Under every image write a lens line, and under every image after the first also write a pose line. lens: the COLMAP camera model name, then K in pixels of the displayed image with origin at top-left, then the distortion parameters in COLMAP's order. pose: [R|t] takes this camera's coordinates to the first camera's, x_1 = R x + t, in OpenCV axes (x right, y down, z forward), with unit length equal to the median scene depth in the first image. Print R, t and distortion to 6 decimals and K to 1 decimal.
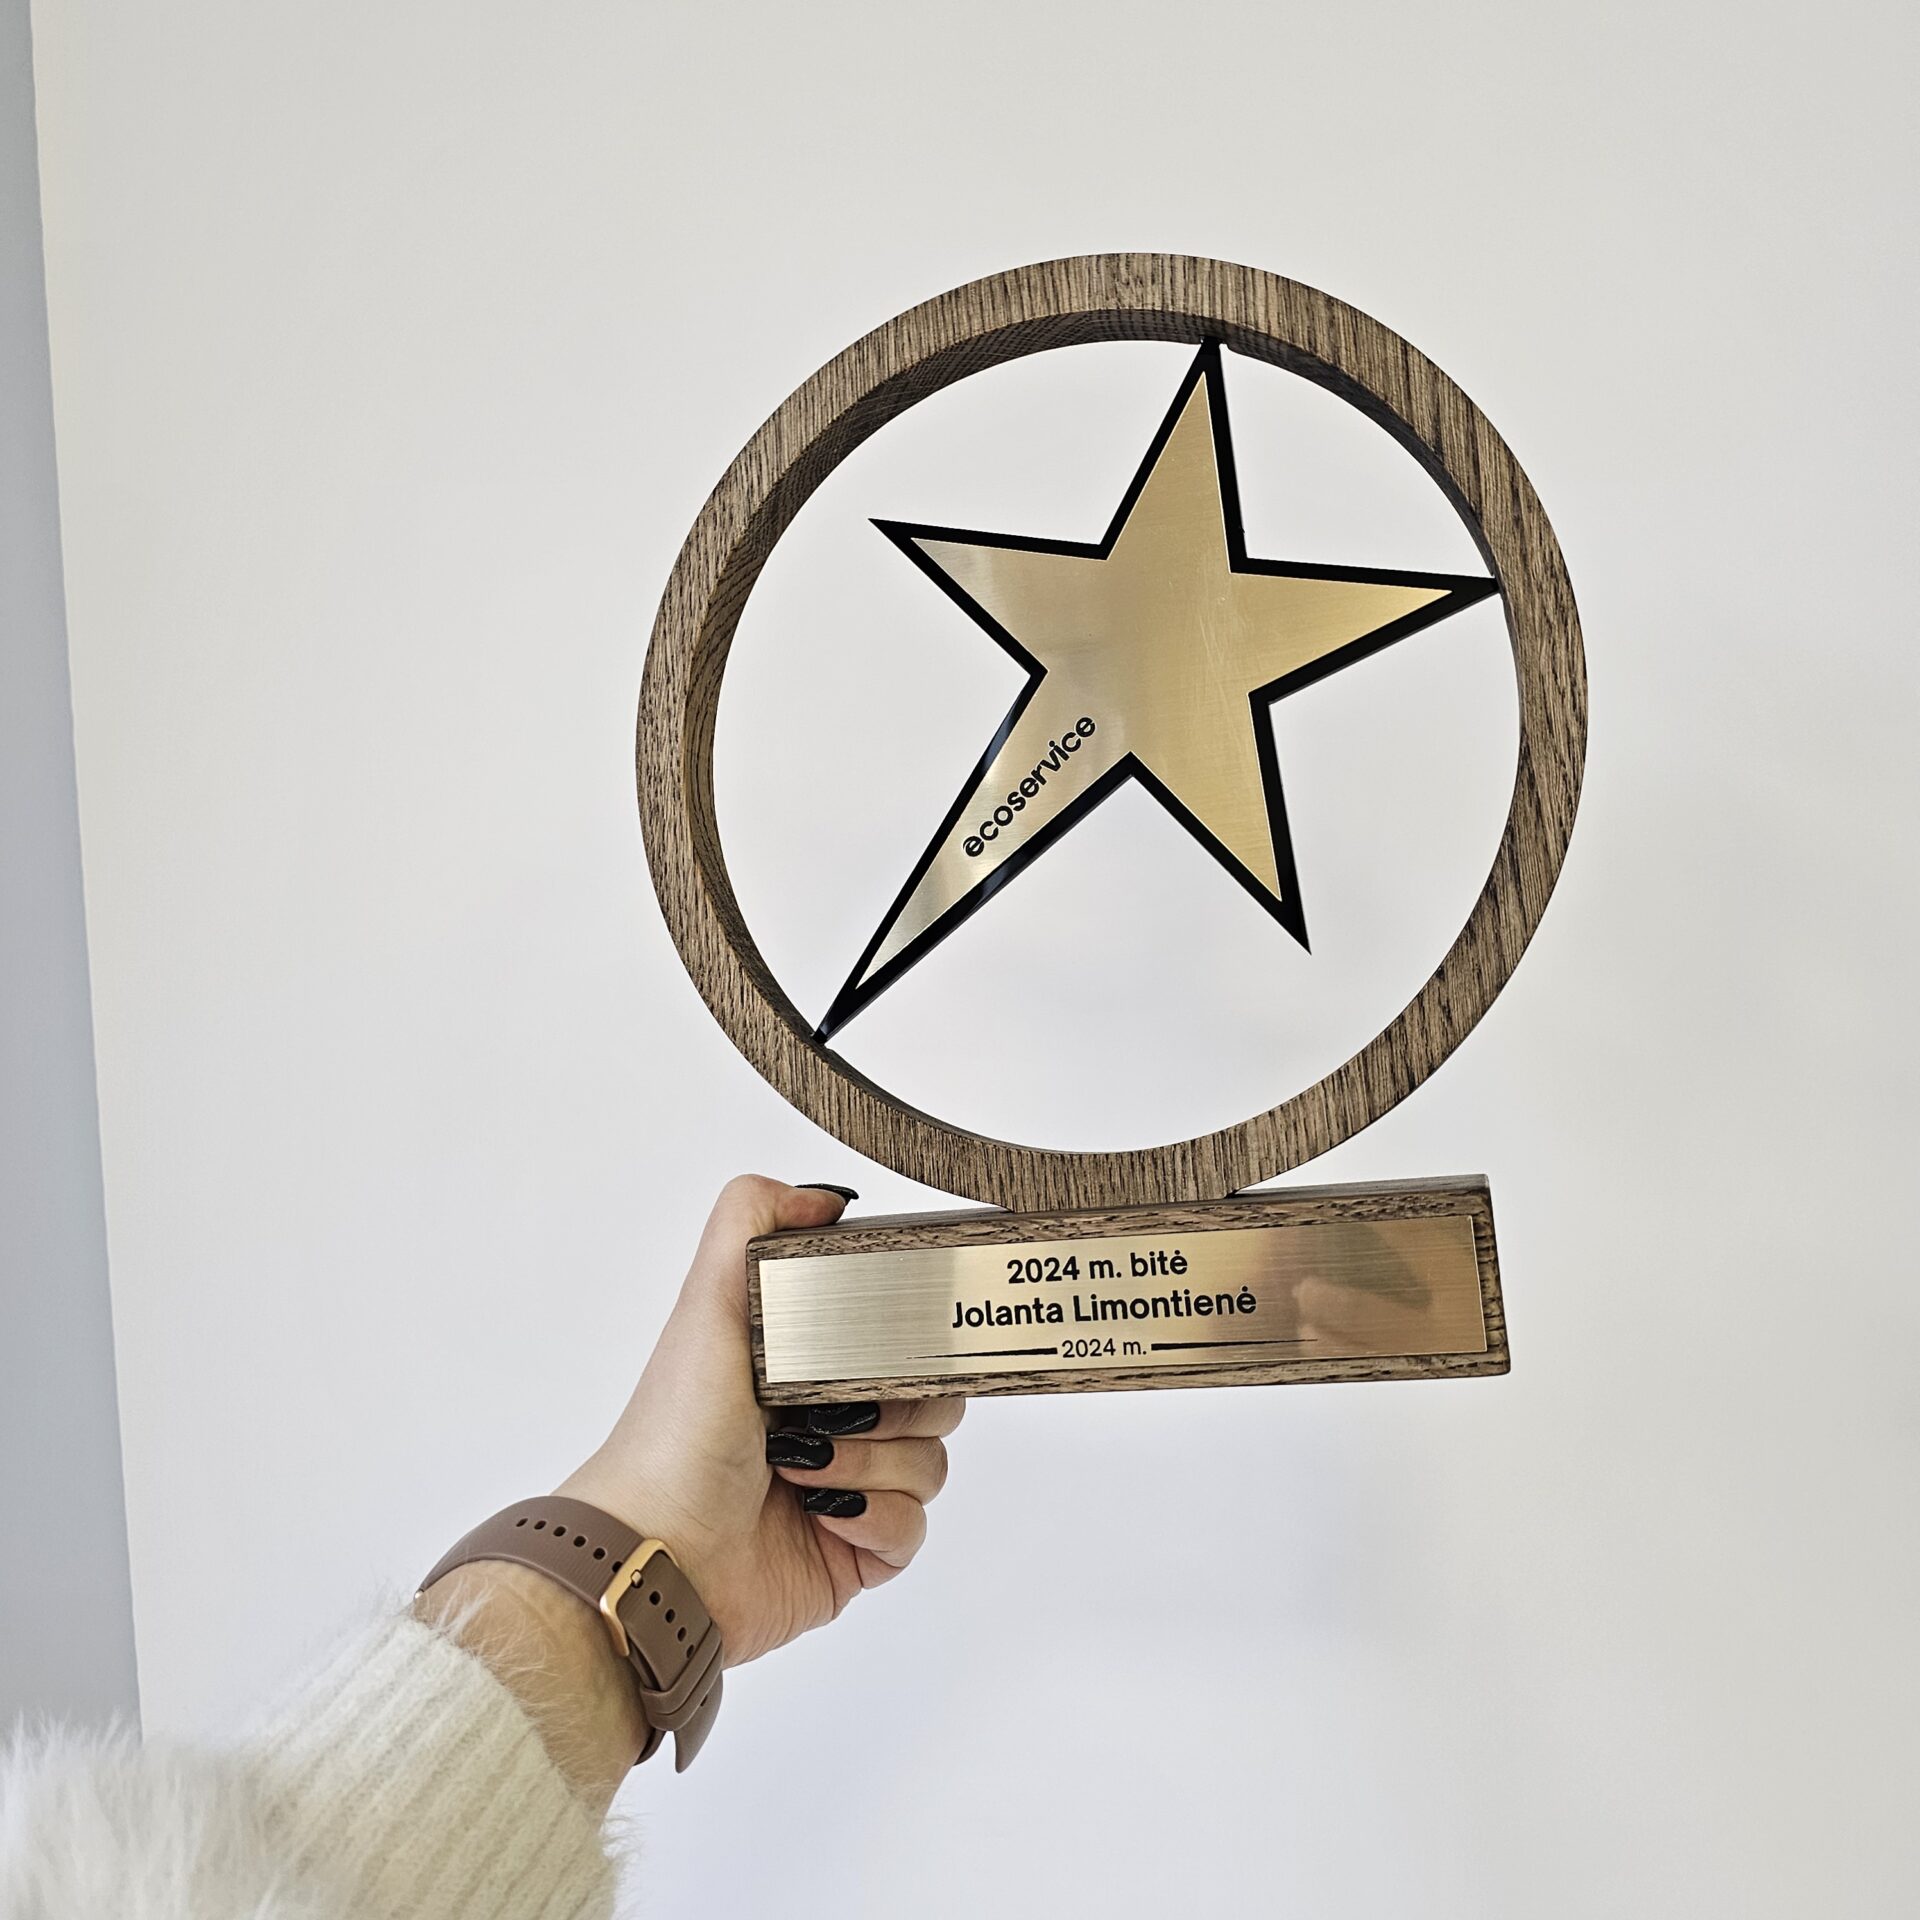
lens RADIAL K [[1770.1, 0, 930.0], [0, 1770.1, 961.7], [0, 0, 1]] dist [0.053129, -0.109489]
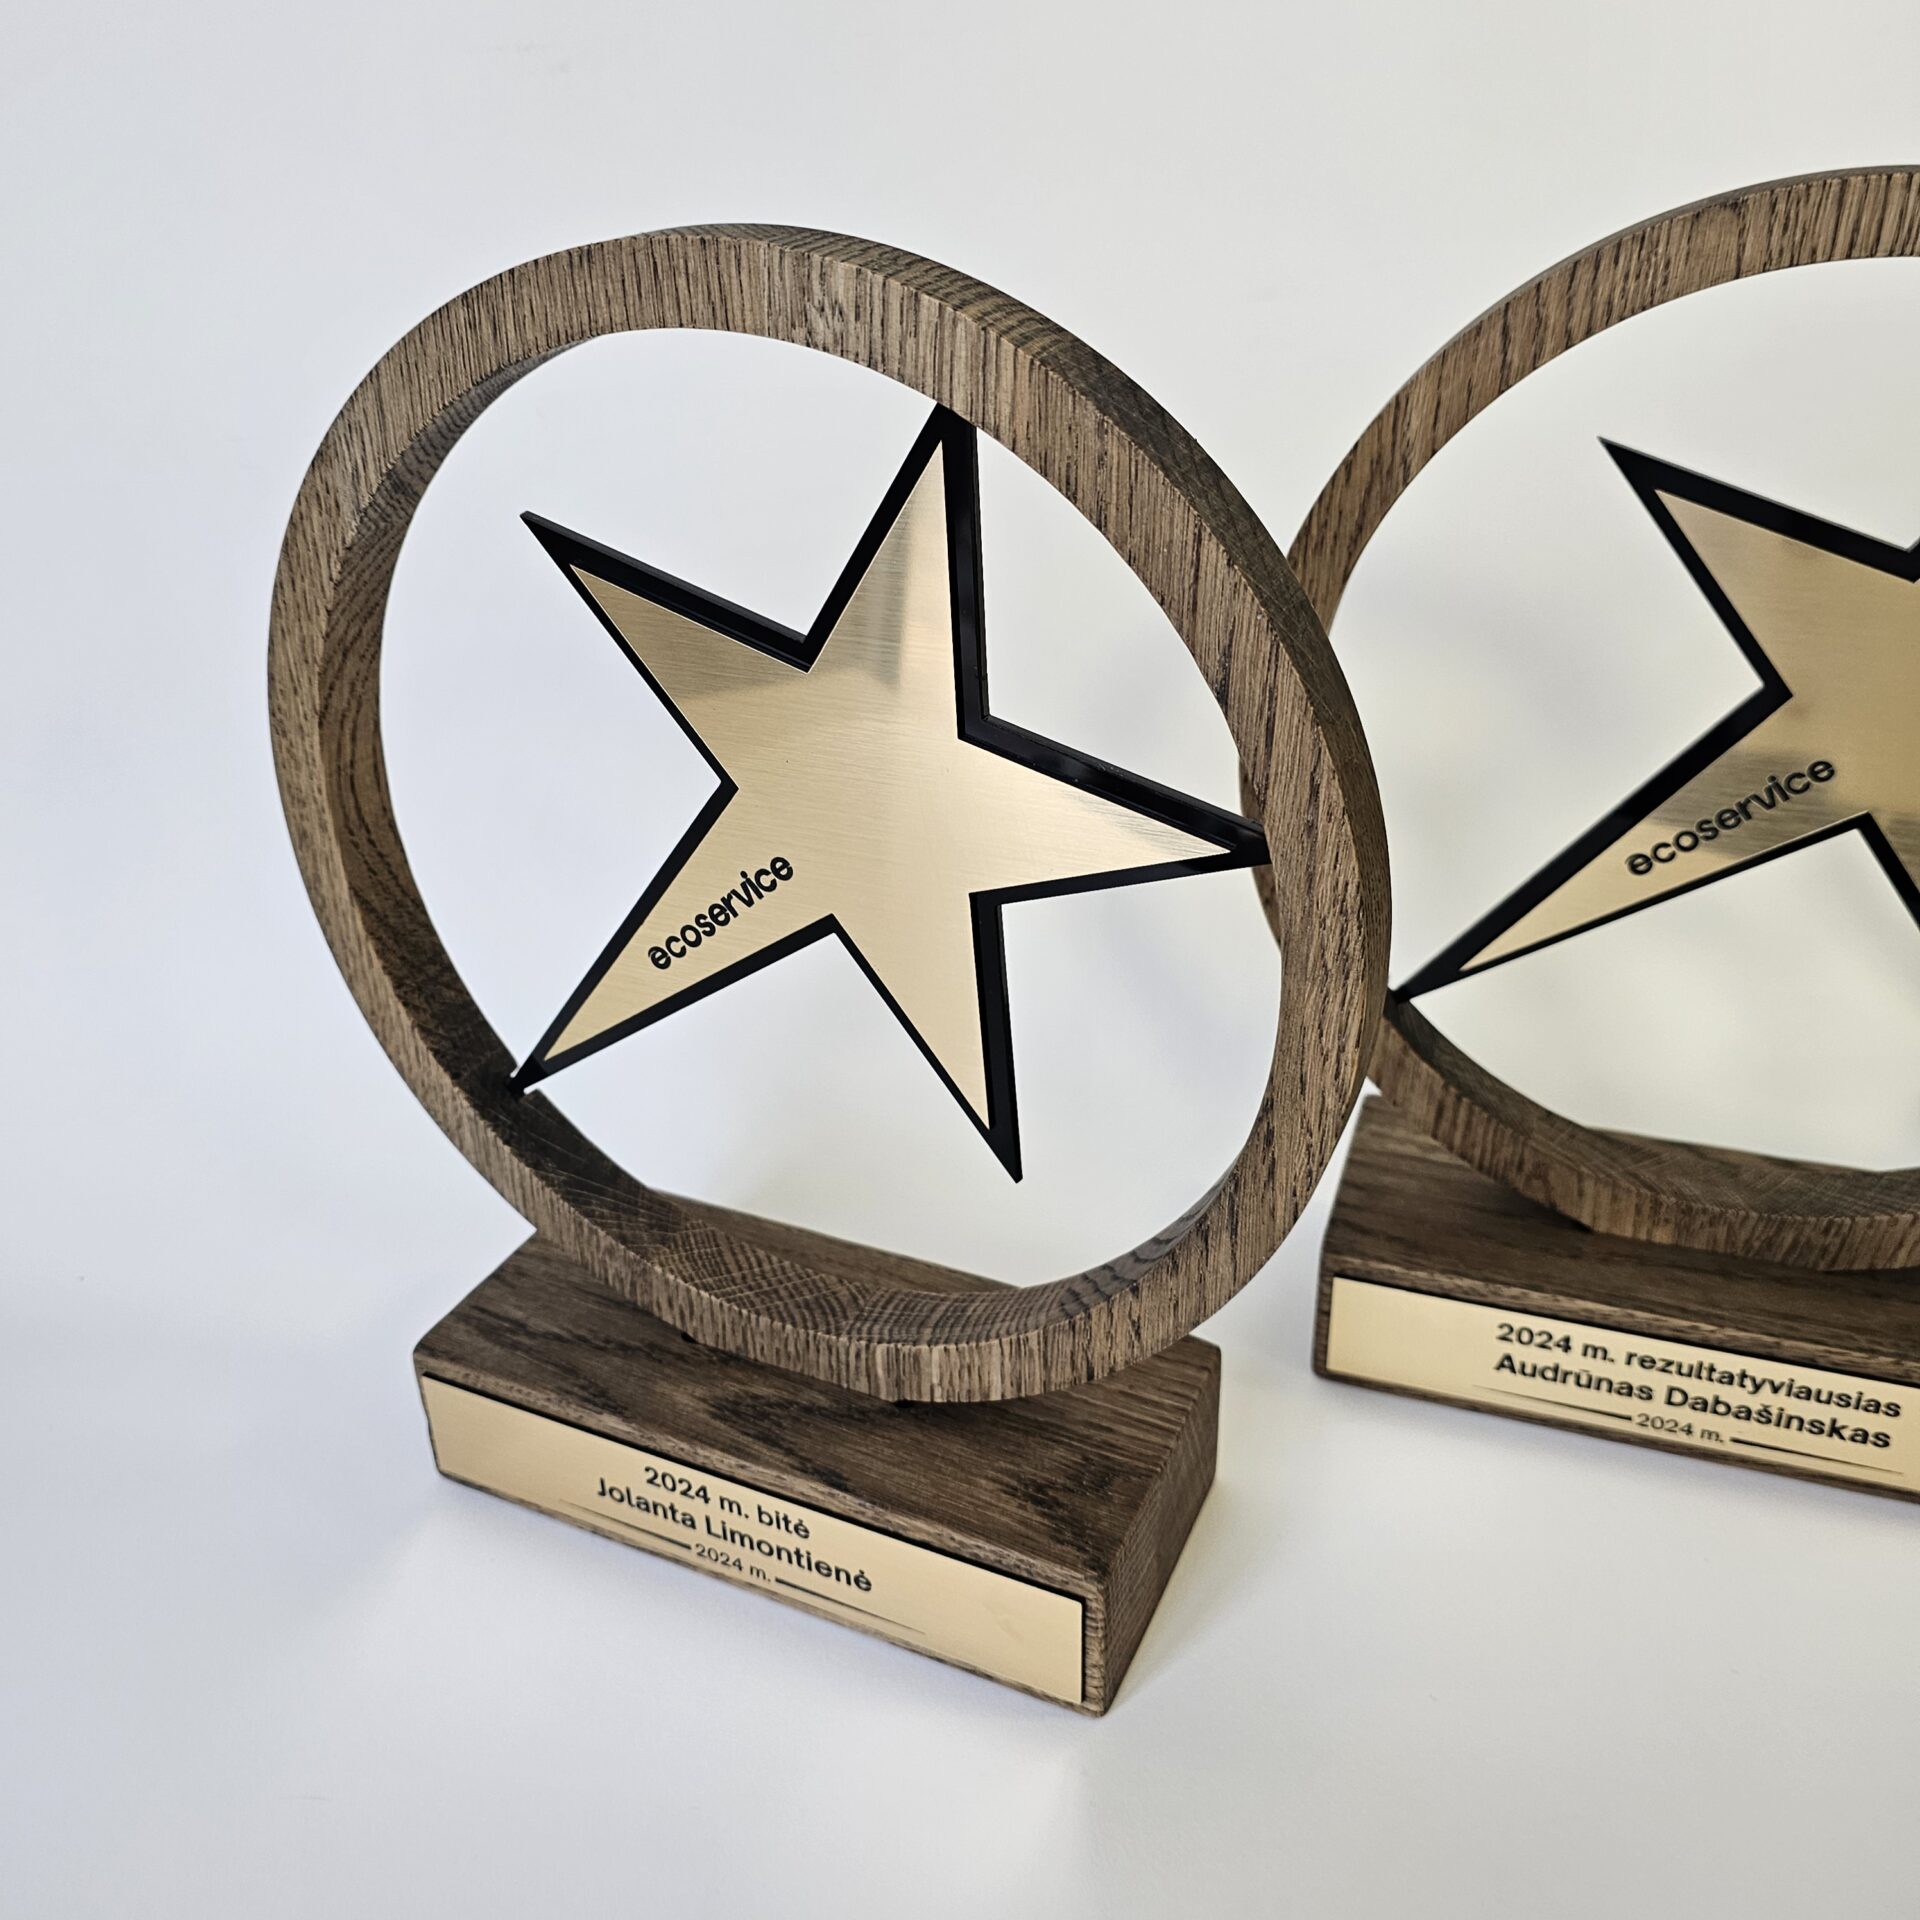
lens RADIAL K [[1770.1, 0, 932.3], [0, 1770.1, 930.9], [0, 0, 1]] dist [0.053129, -0.109489]
pose [[0.987807, 0.111203, -0.108953, 0.264321], [-0.033153, 0.834048, 0.550696, -0.591741], [0.152111, -0.540369, 0.827565, 0.381823]]
